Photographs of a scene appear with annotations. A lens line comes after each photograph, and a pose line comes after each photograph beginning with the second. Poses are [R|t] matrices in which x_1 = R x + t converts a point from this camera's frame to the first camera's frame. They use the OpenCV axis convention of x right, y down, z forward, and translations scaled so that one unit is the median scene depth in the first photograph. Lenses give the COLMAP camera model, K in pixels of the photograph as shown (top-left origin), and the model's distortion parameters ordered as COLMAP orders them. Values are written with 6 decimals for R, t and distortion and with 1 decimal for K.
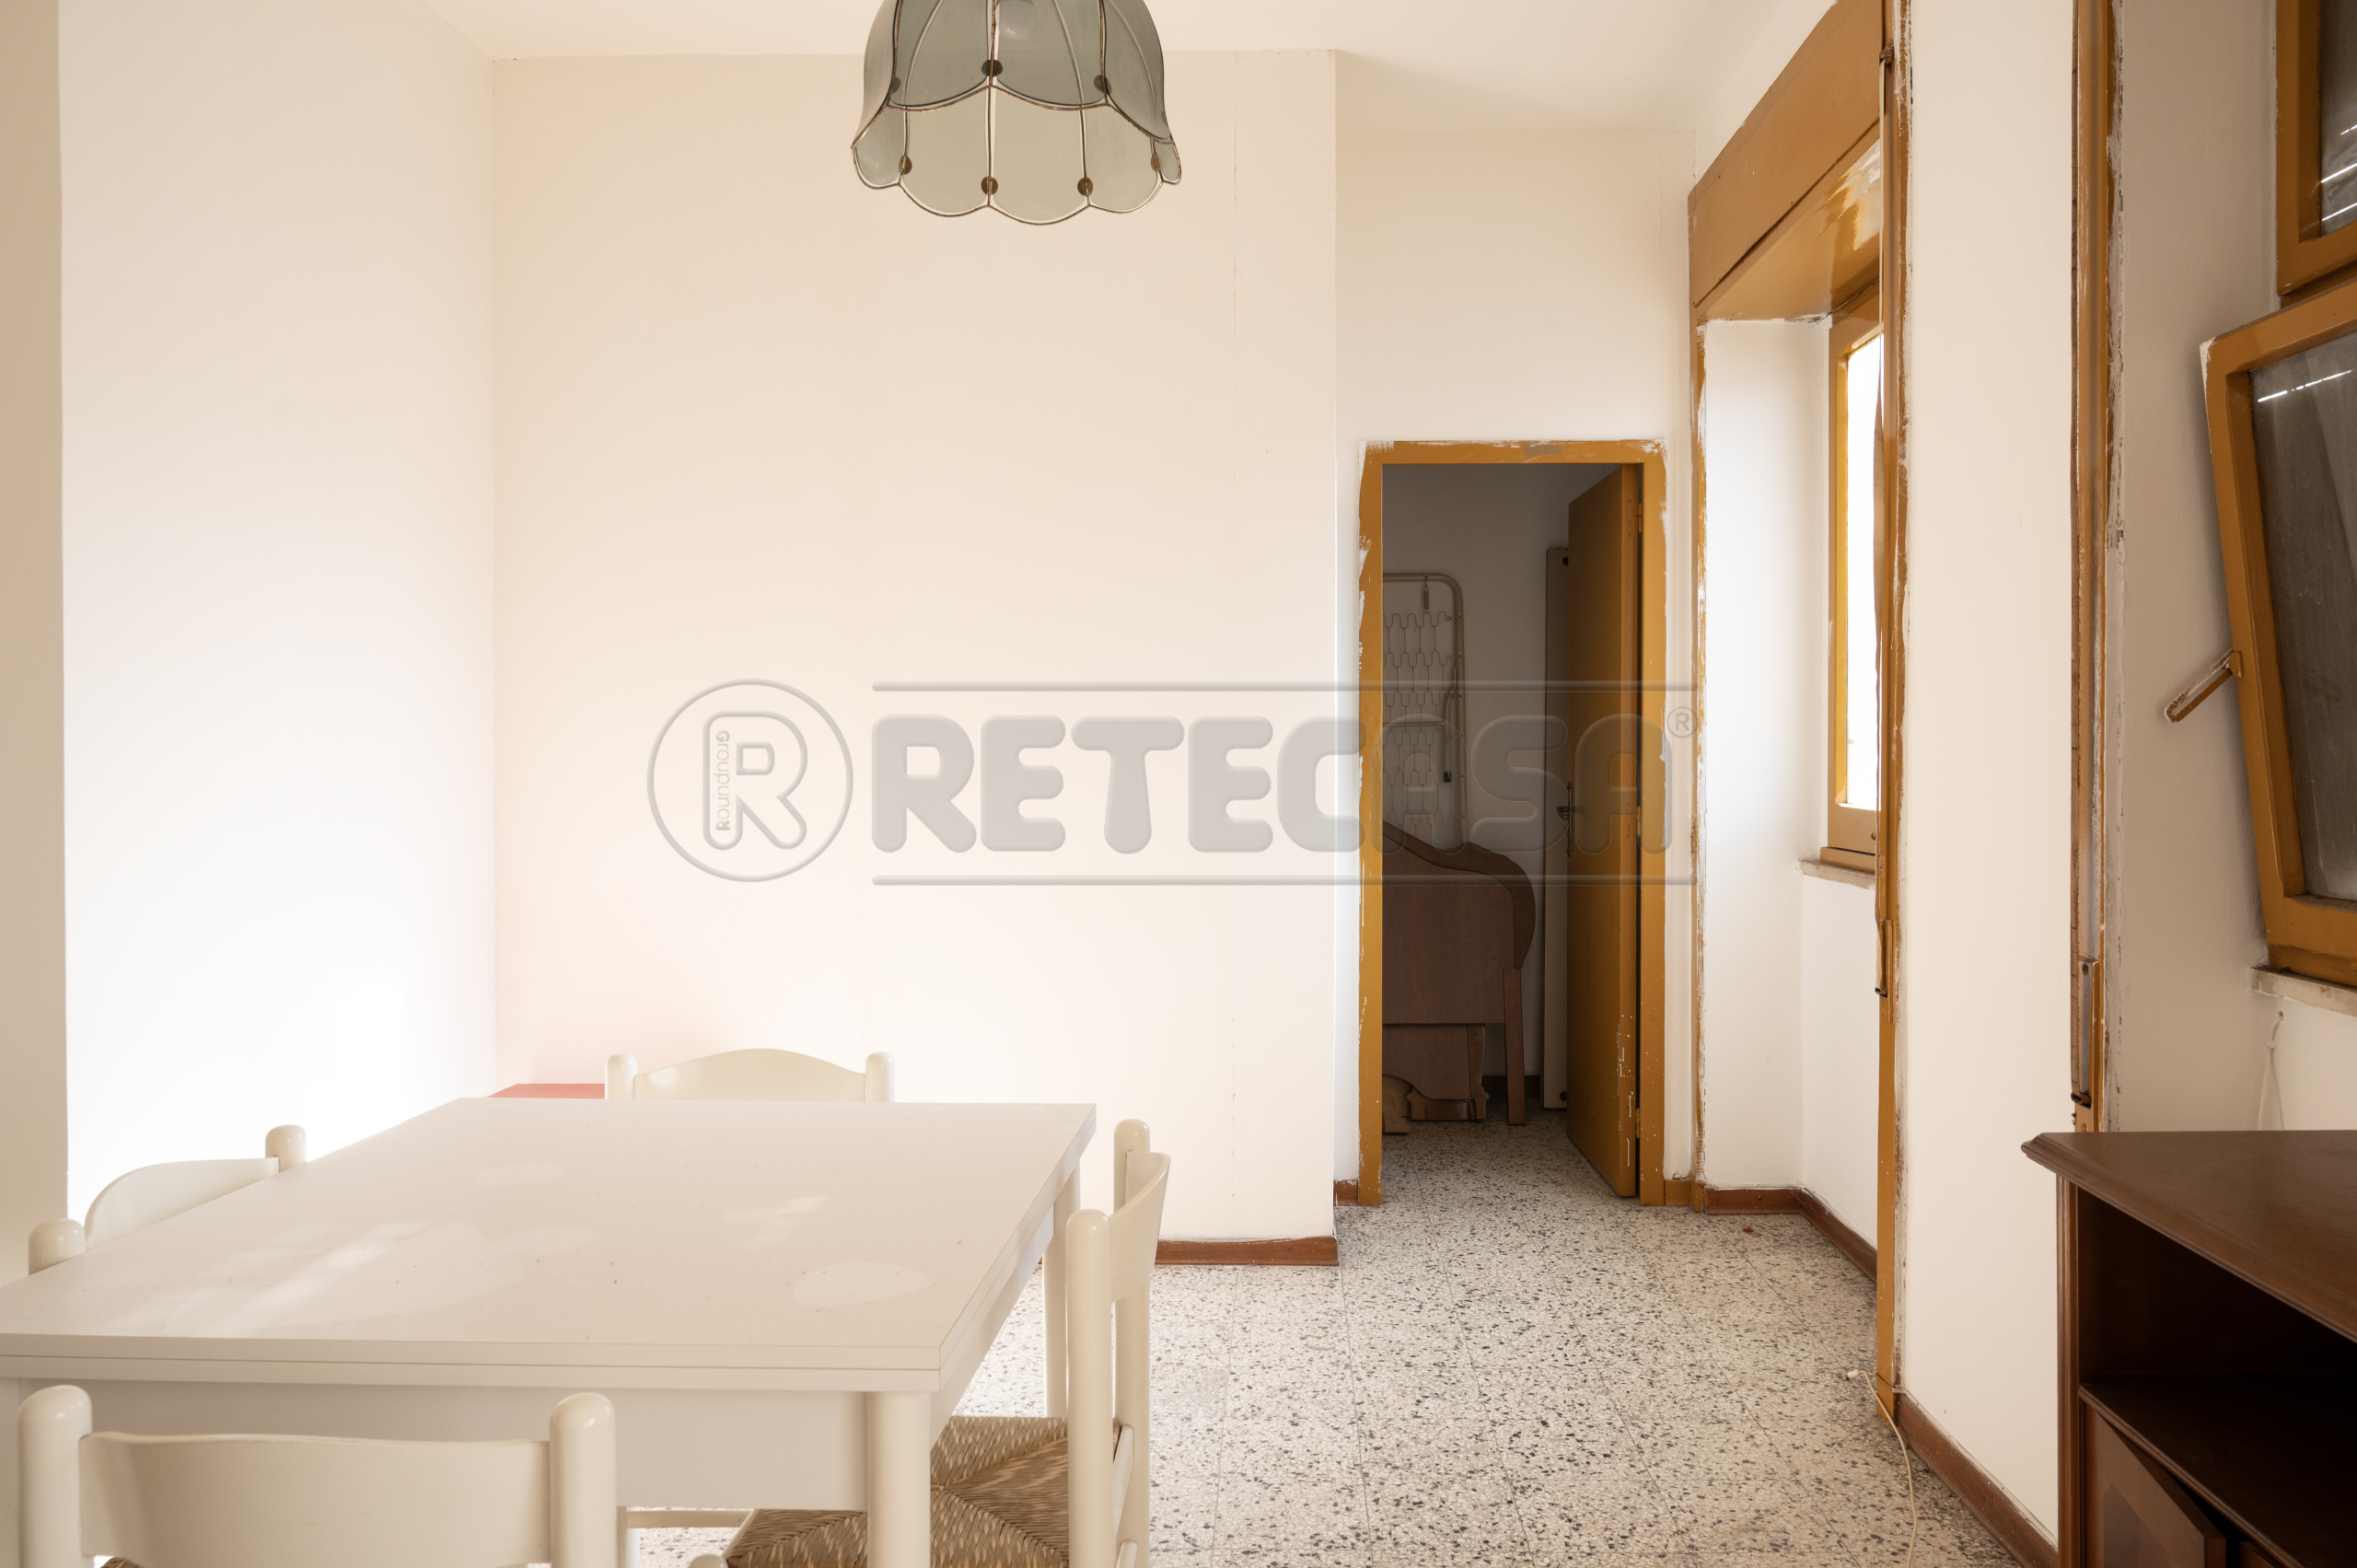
lens RADIAL K [[1600.8, 0, 1246.7], [0, 1600.8, 765.7], [0, 0, 1]] dist [0.003595, -0.002663]
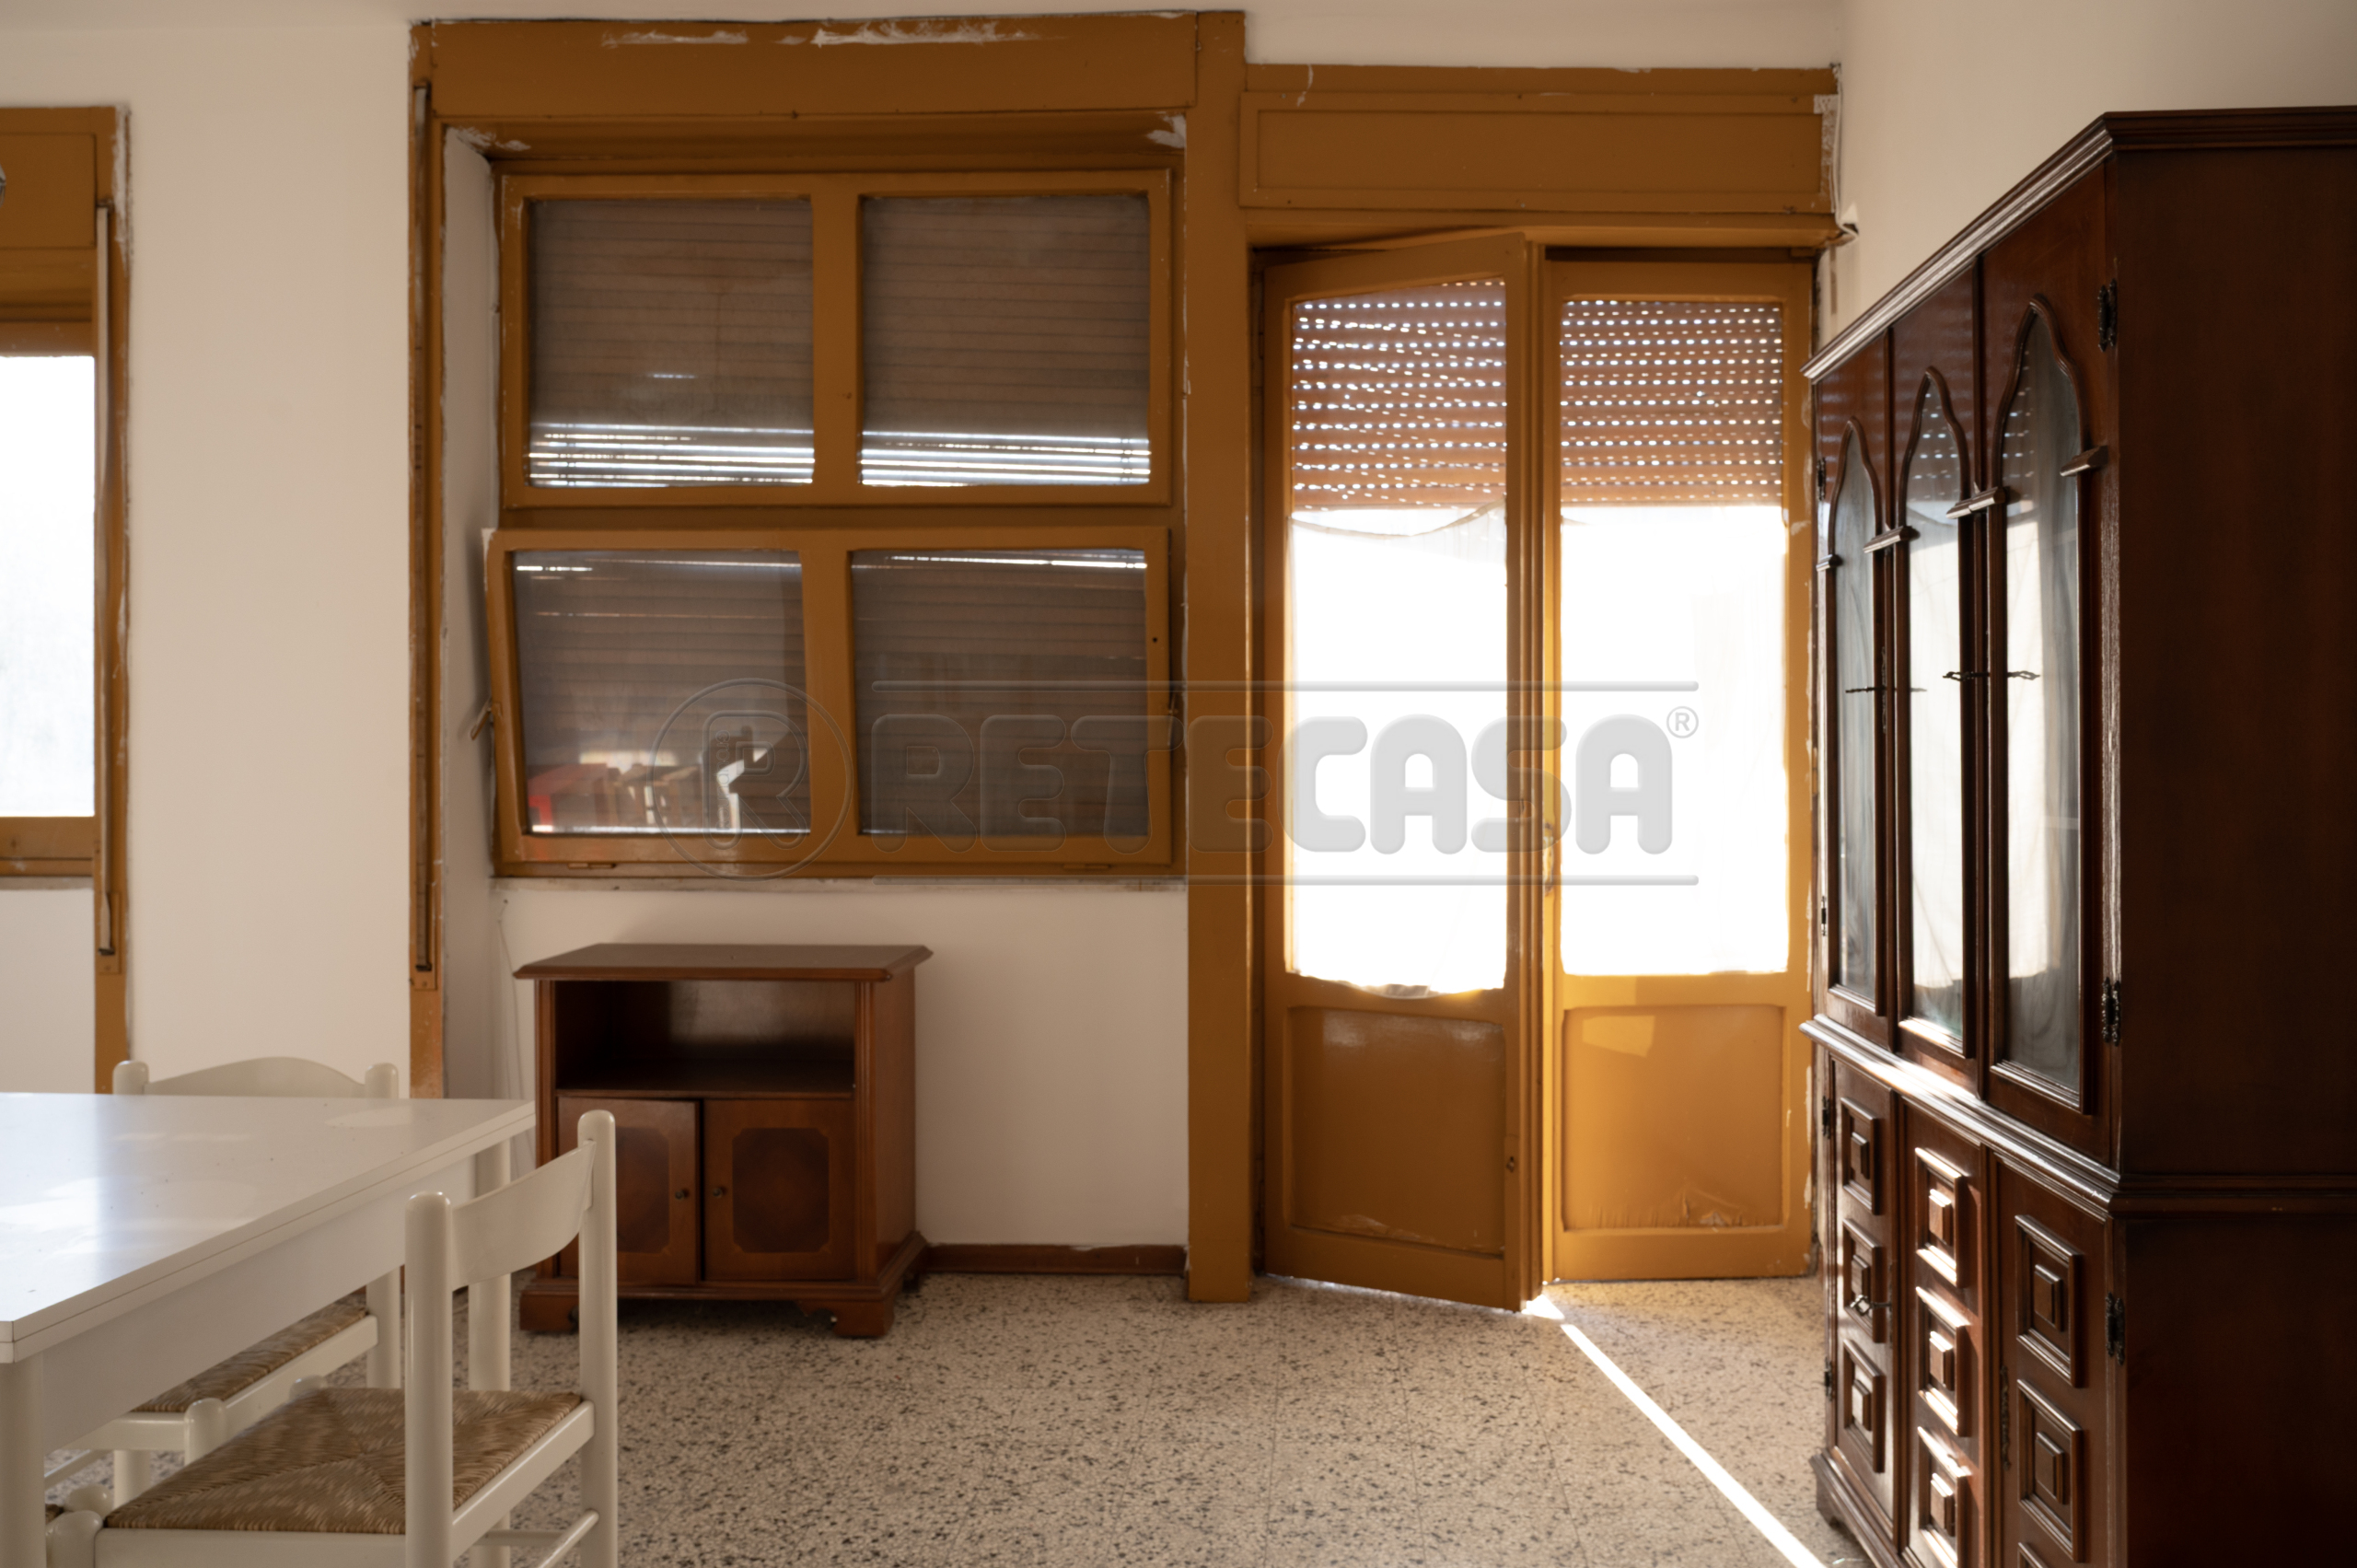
lens RADIAL K [[1600.8, 0, 1246.7], [0, 1600.8, 765.7], [0, 0, 1]] dist [0.003595, -0.002663]
pose [[0.026275, -0.007239, 0.999629, -0.574694], [0.014442, 0.999872, 0.006861, 0.000244], [-0.999550, 0.014256, 0.026376, 0.052483]]
